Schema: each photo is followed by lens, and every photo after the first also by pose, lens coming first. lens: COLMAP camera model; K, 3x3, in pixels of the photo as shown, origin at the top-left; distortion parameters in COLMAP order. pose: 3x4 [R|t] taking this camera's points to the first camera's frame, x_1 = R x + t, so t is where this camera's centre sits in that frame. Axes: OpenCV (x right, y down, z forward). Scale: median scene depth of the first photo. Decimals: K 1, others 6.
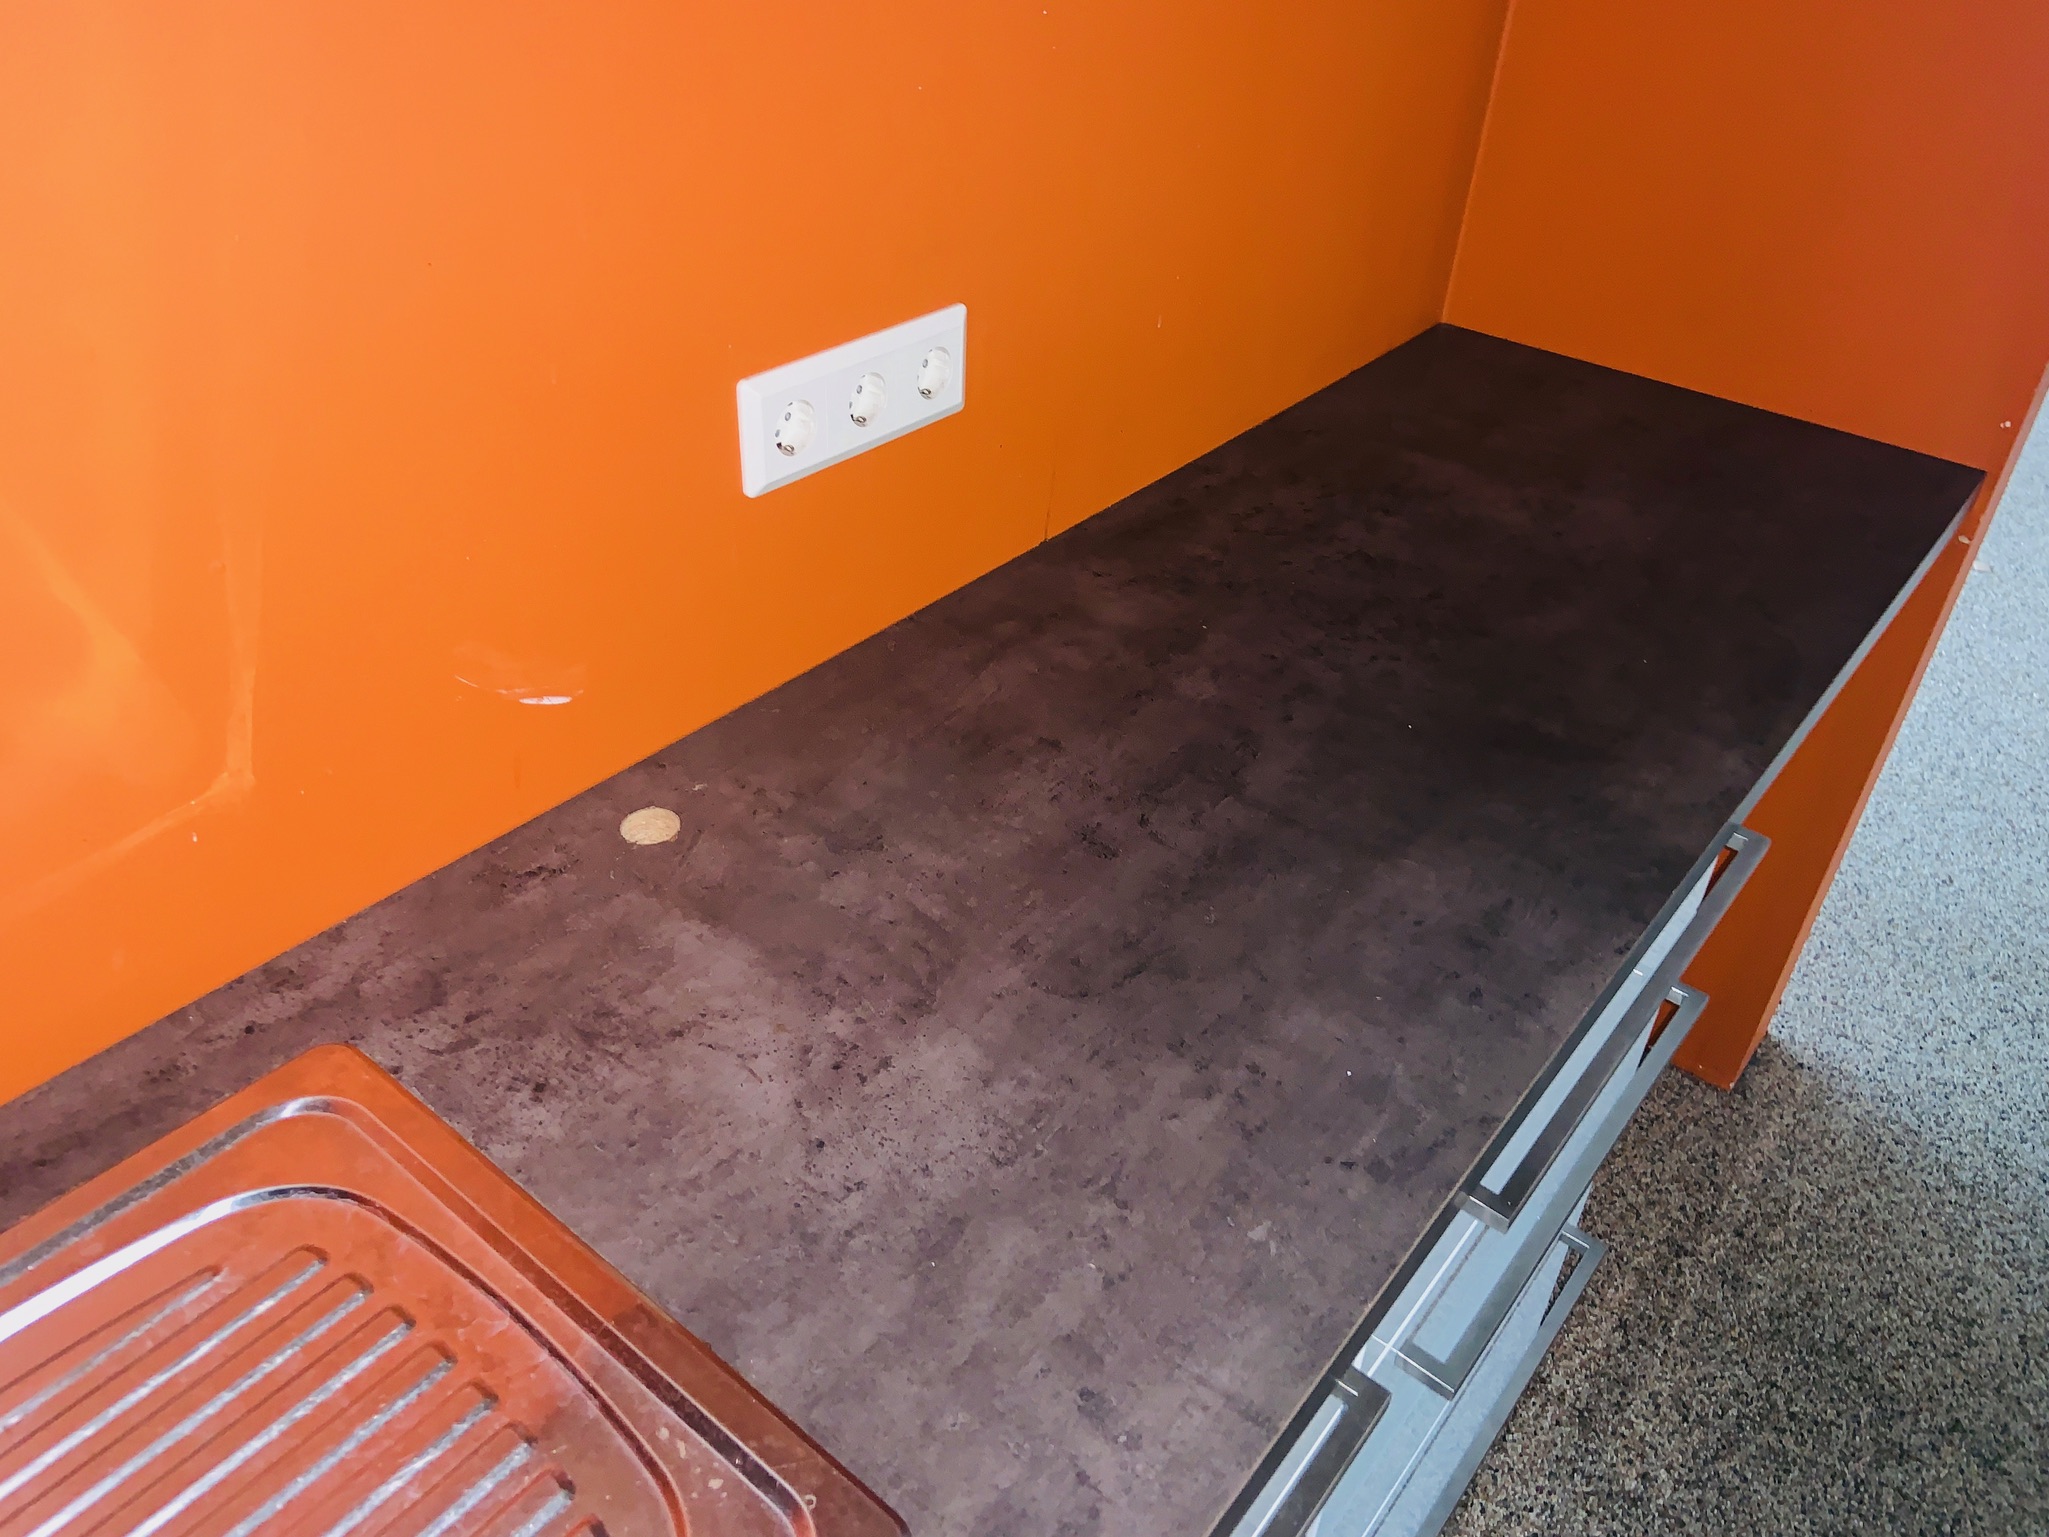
lens RADIAL K [[1569.7, 0, 1024.5], [0, 1569.7, 768.5], [0, 0, 1]] dist [0.108830, -0.122824]
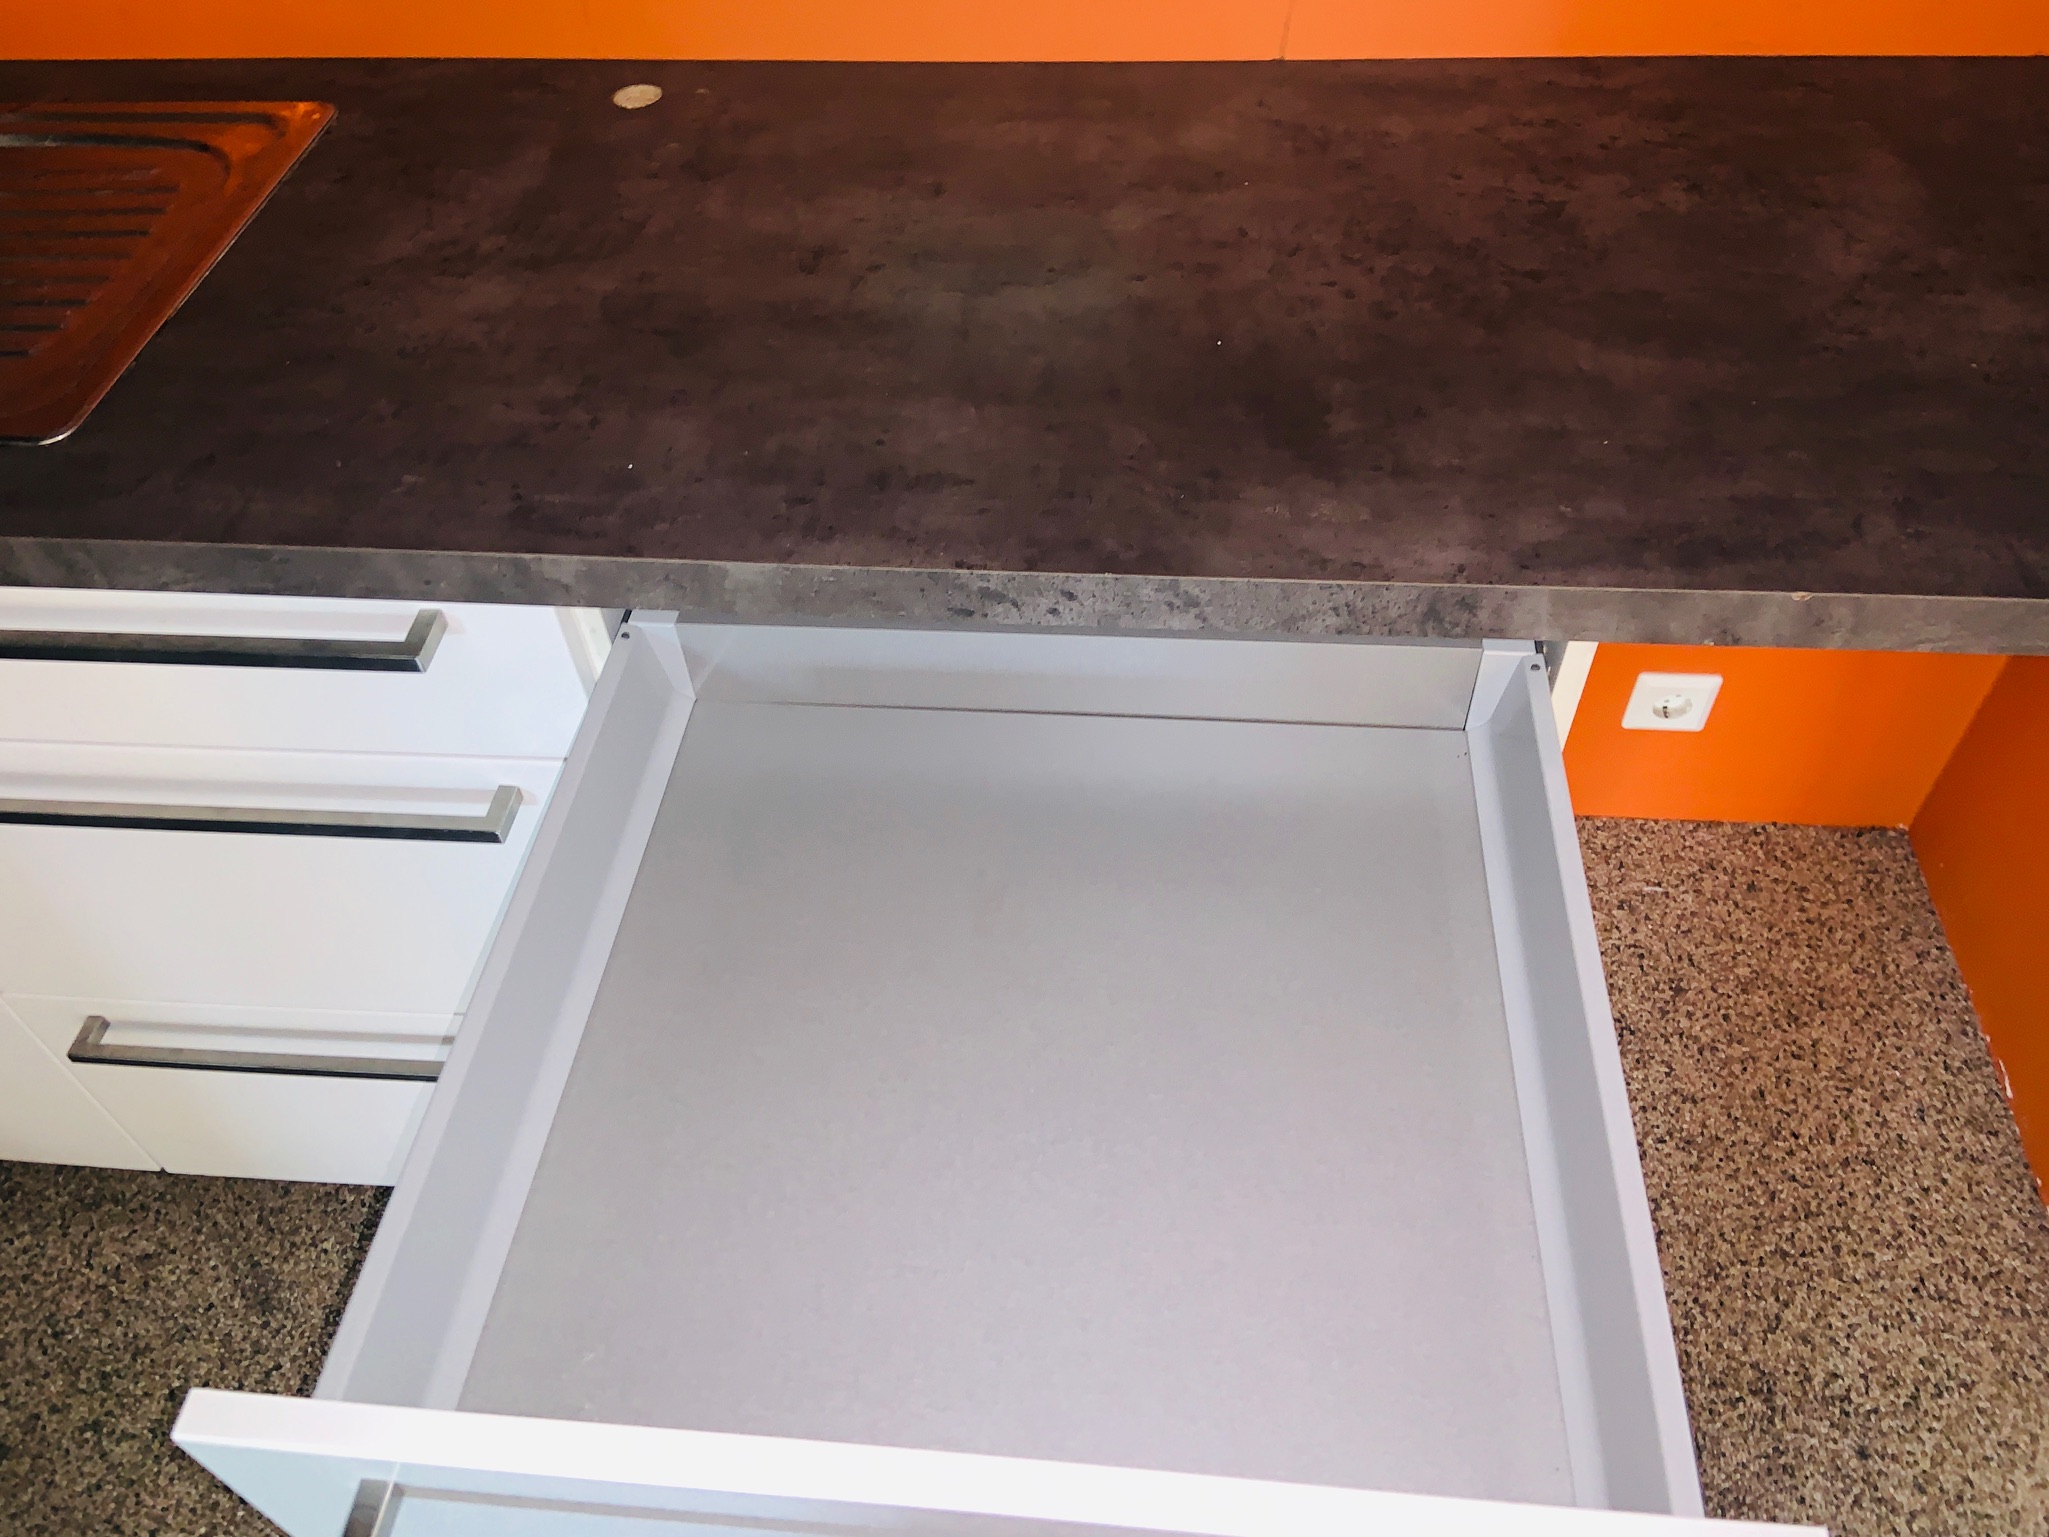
lens RADIAL K [[1569.7, 0, 1024.5], [0, 1569.7, 768.5], [0, 0, 1]] dist [0.108830, -0.122824]
pose [[0.533956, 0.572051, -0.622614, 0.826879], [-0.426216, 0.818079, 0.386118, -0.119902], [0.730227, 0.059198, 0.680636, 0.359397]]
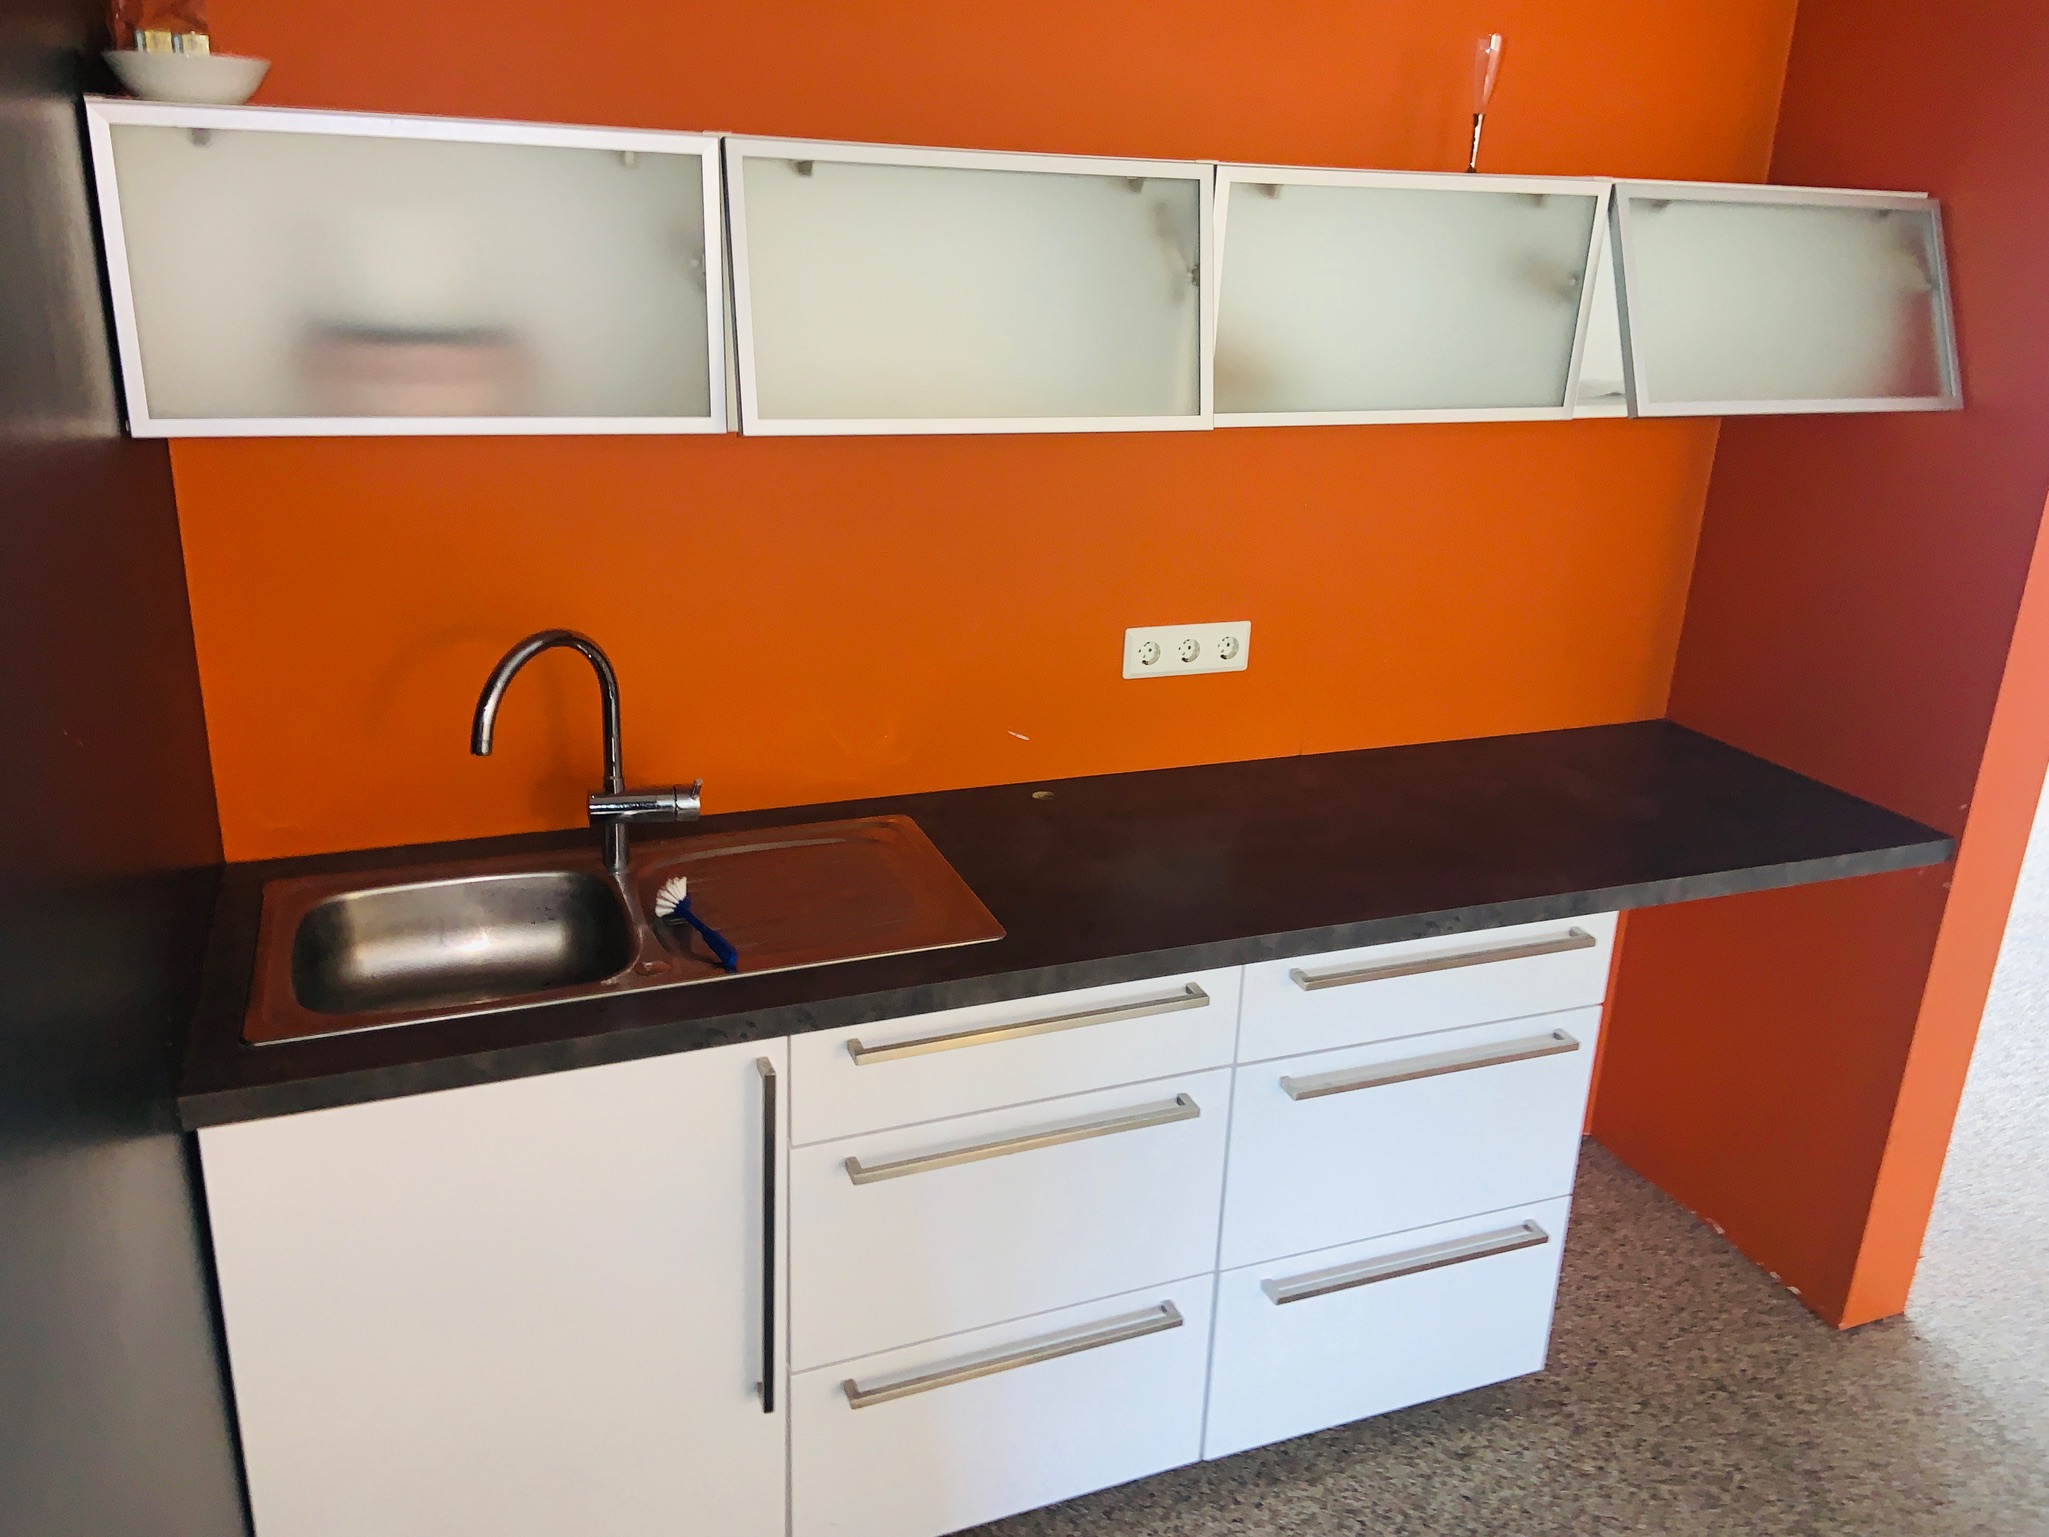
lens RADIAL K [[1569.7, 0, 1024.5], [0, 1569.7, 768.5], [0, 0, 1]] dist [0.108830, -0.122824]
pose [[0.857490, 0.151141, -0.491800, 0.773730], [-0.291453, 0.930412, -0.222234, 0.462483], [0.423988, 0.333901, 0.841870, -0.887080]]
